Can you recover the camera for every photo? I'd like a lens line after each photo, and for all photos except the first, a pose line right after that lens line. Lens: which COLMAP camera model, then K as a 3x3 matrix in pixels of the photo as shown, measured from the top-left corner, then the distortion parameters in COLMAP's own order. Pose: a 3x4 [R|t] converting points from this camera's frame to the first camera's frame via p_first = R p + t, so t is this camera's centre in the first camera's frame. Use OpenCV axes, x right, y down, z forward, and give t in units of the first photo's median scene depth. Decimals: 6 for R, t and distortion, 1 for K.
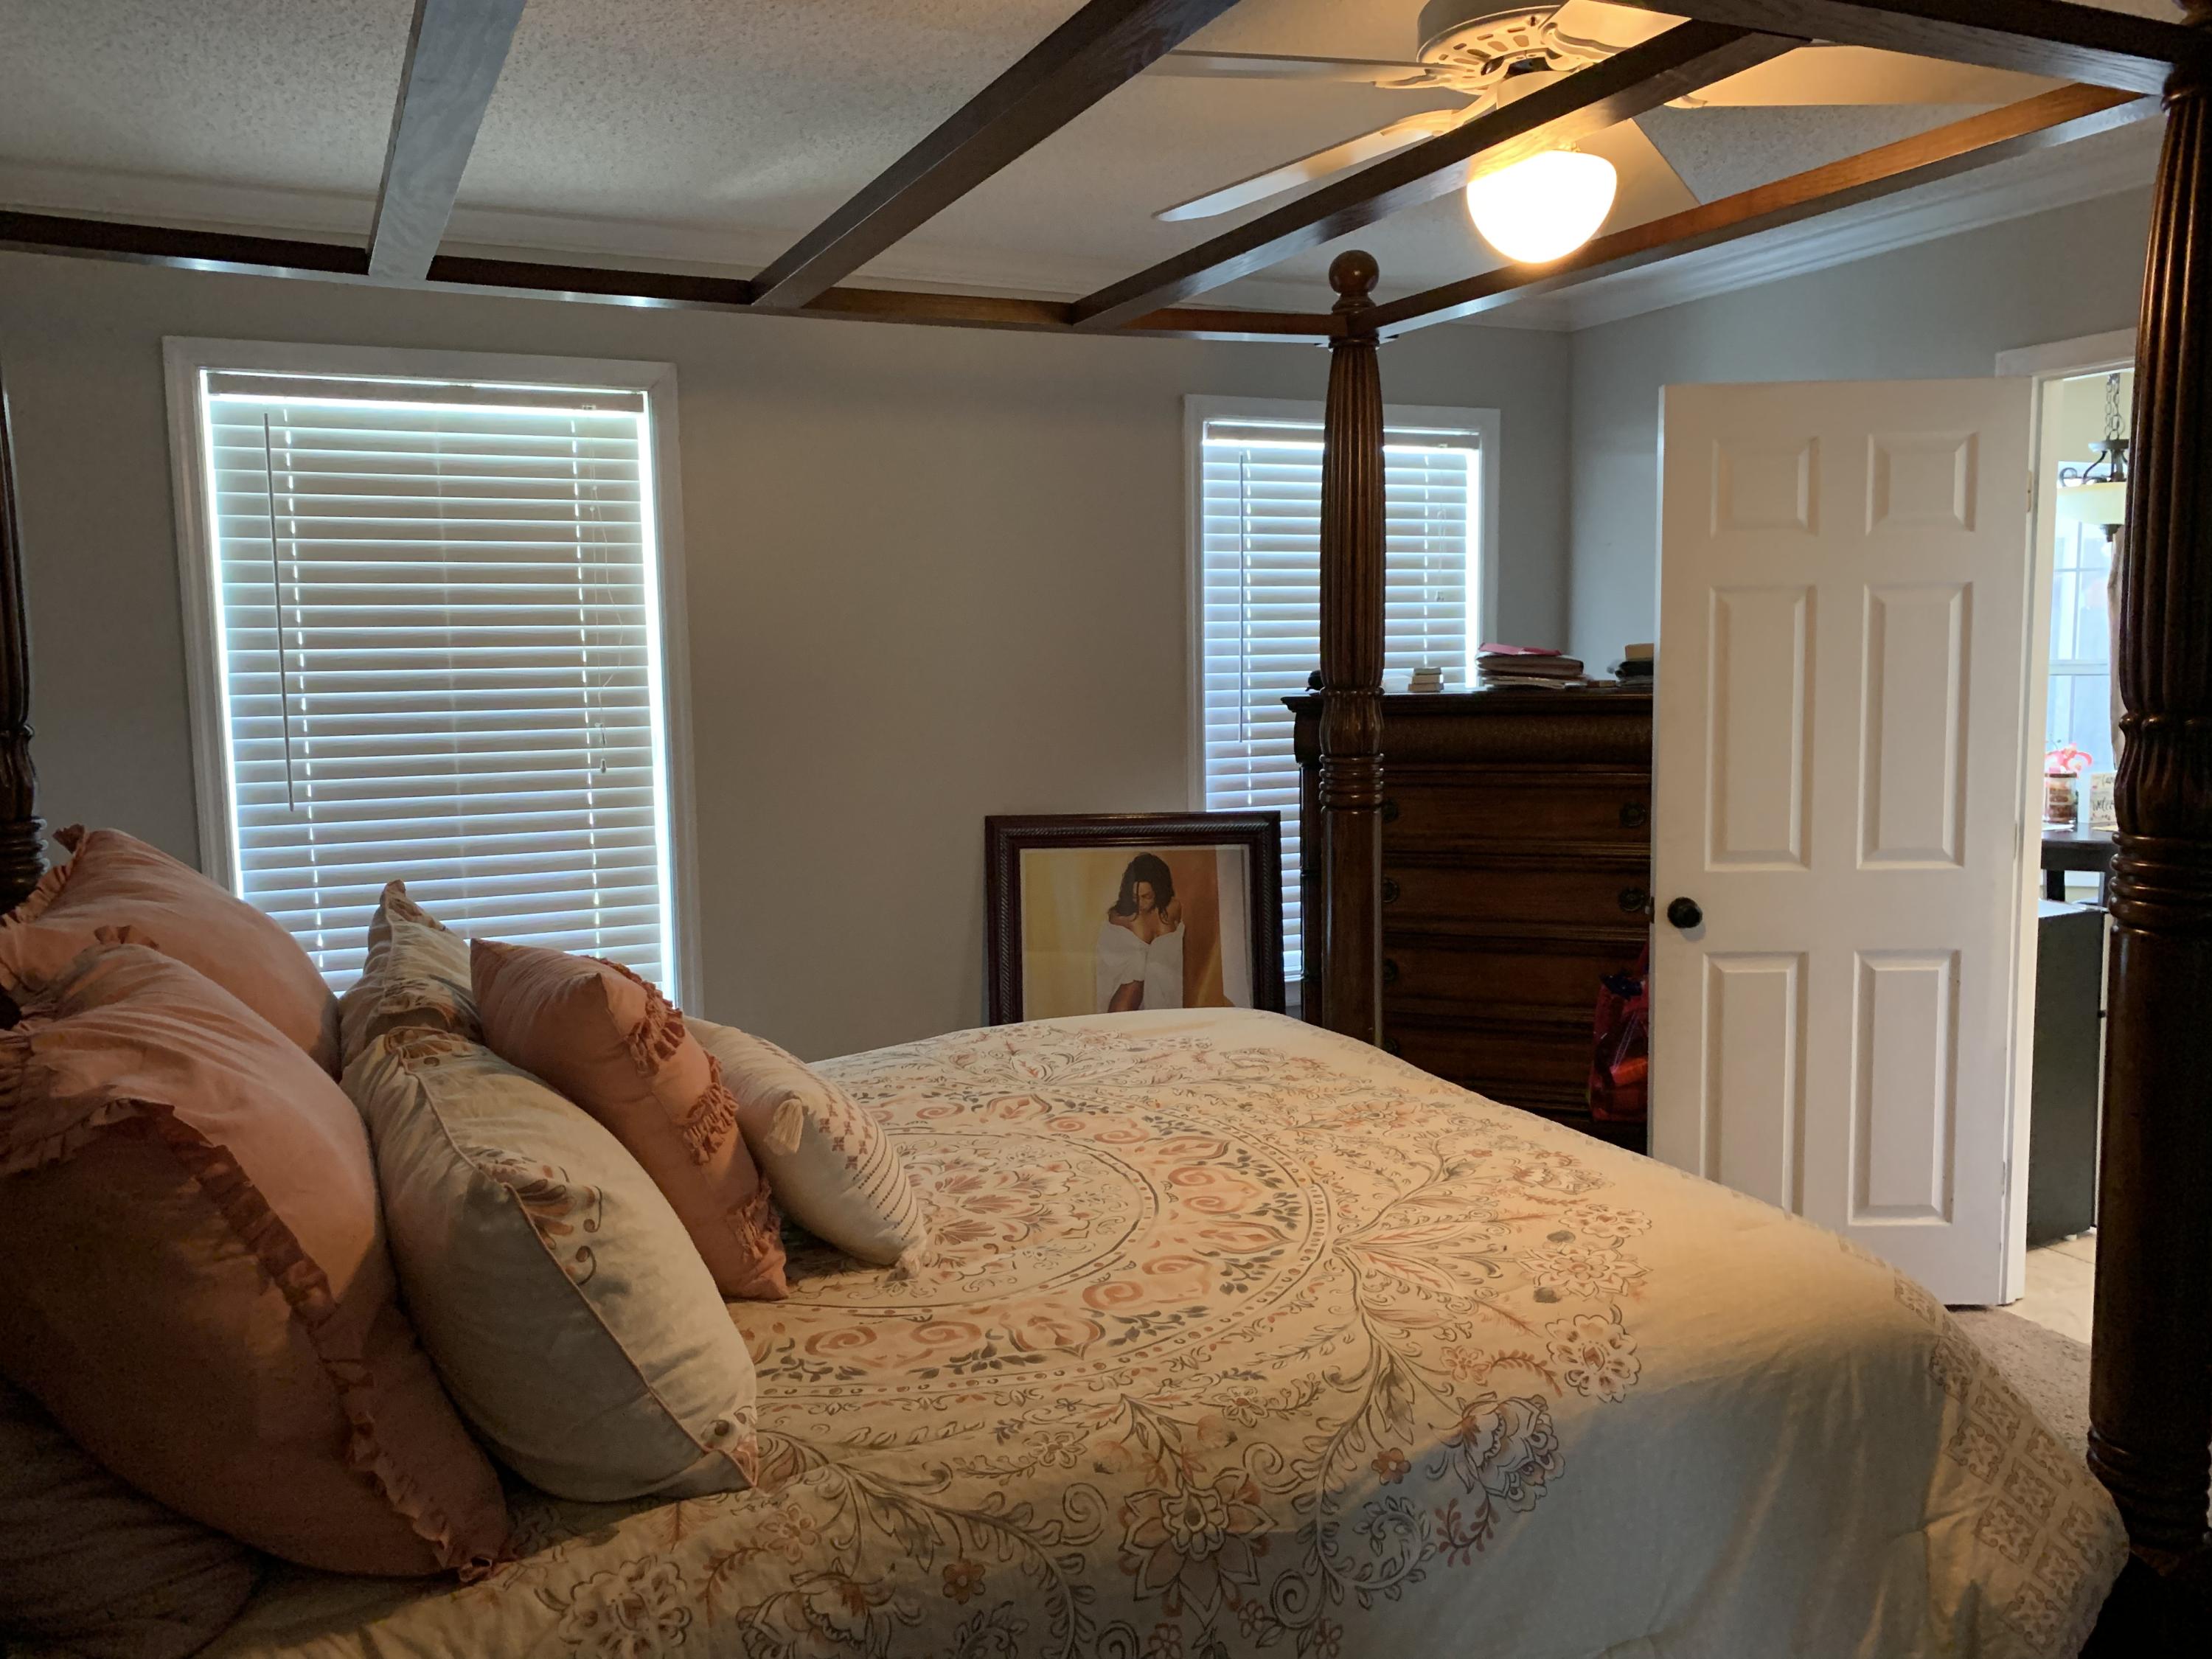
lens RADIAL K [[1697.4, 0, 1106.0], [0, 1697.4, 829.5], [0, 0, 1]] dist [0.020127, -0.005063]
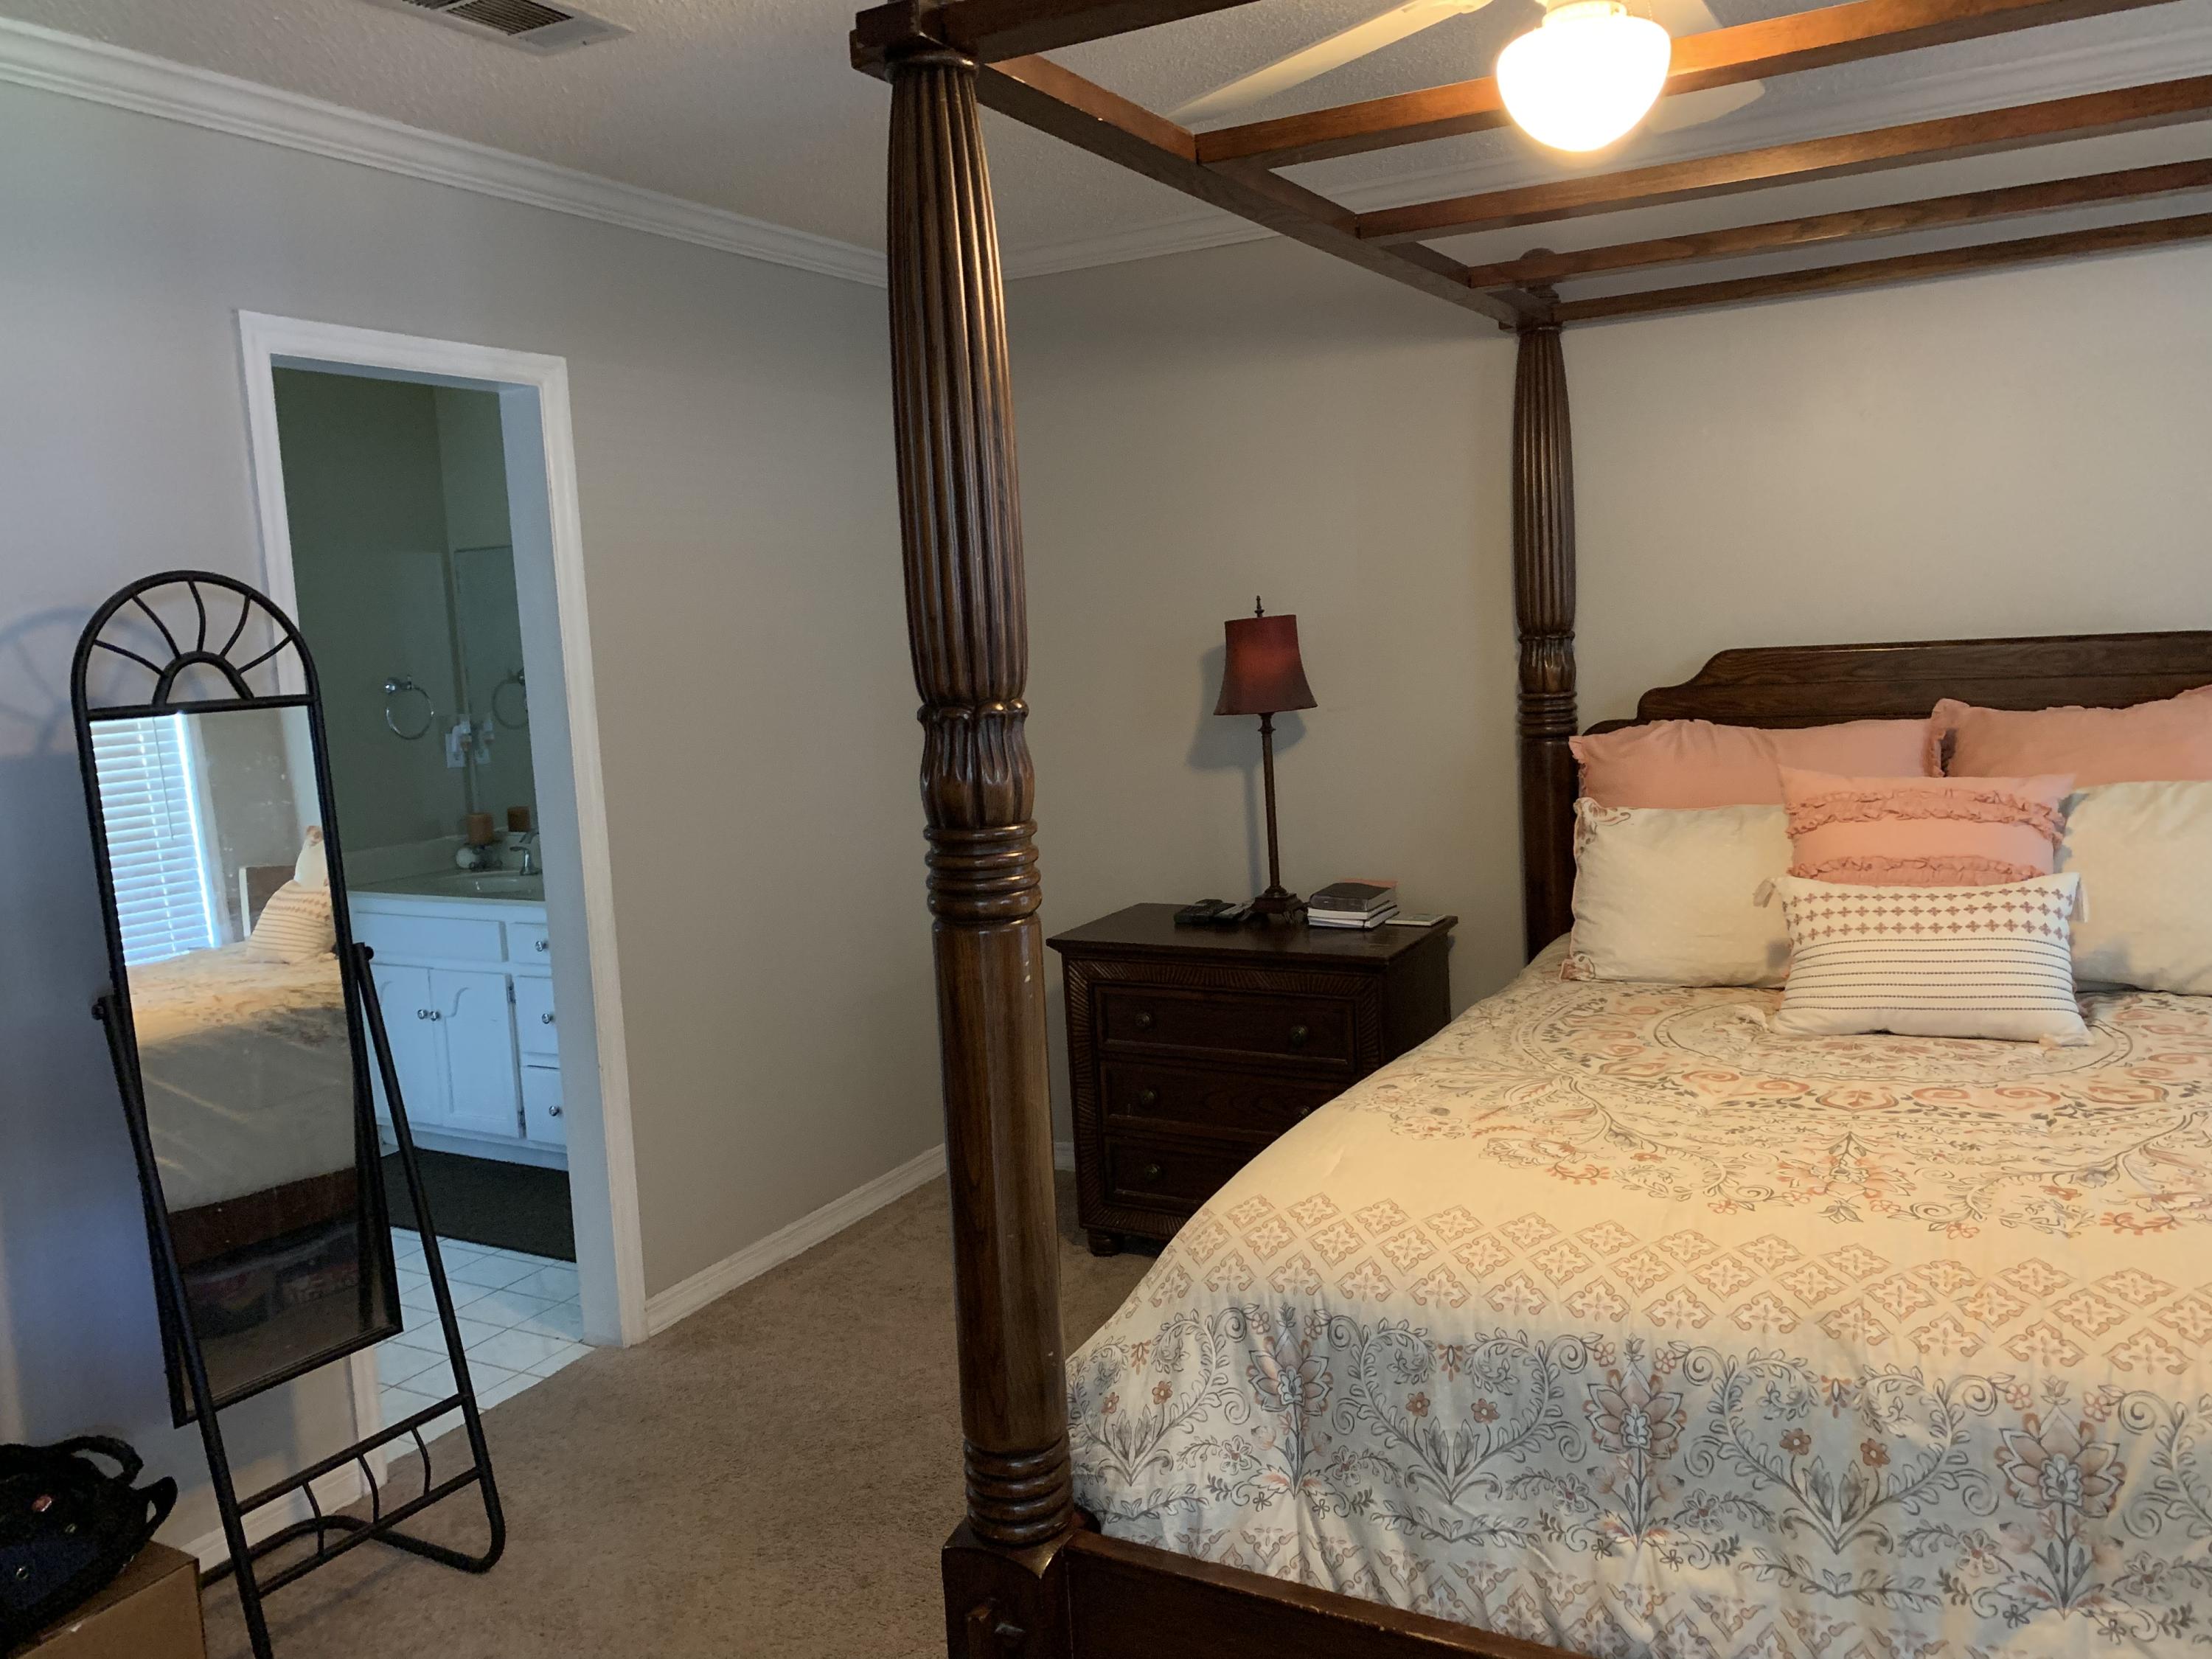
lens RADIAL K [[1697.4, 0, 1106.0], [0, 1697.4, 829.5], [0, 0, 1]] dist [0.020127, -0.005063]
pose [[-0.812119, 0.129145, -0.569021, 0.975191], [-0.001294, 0.974798, 0.223087, -0.186188], [0.583491, 0.181909, -0.791485, 1.568067]]
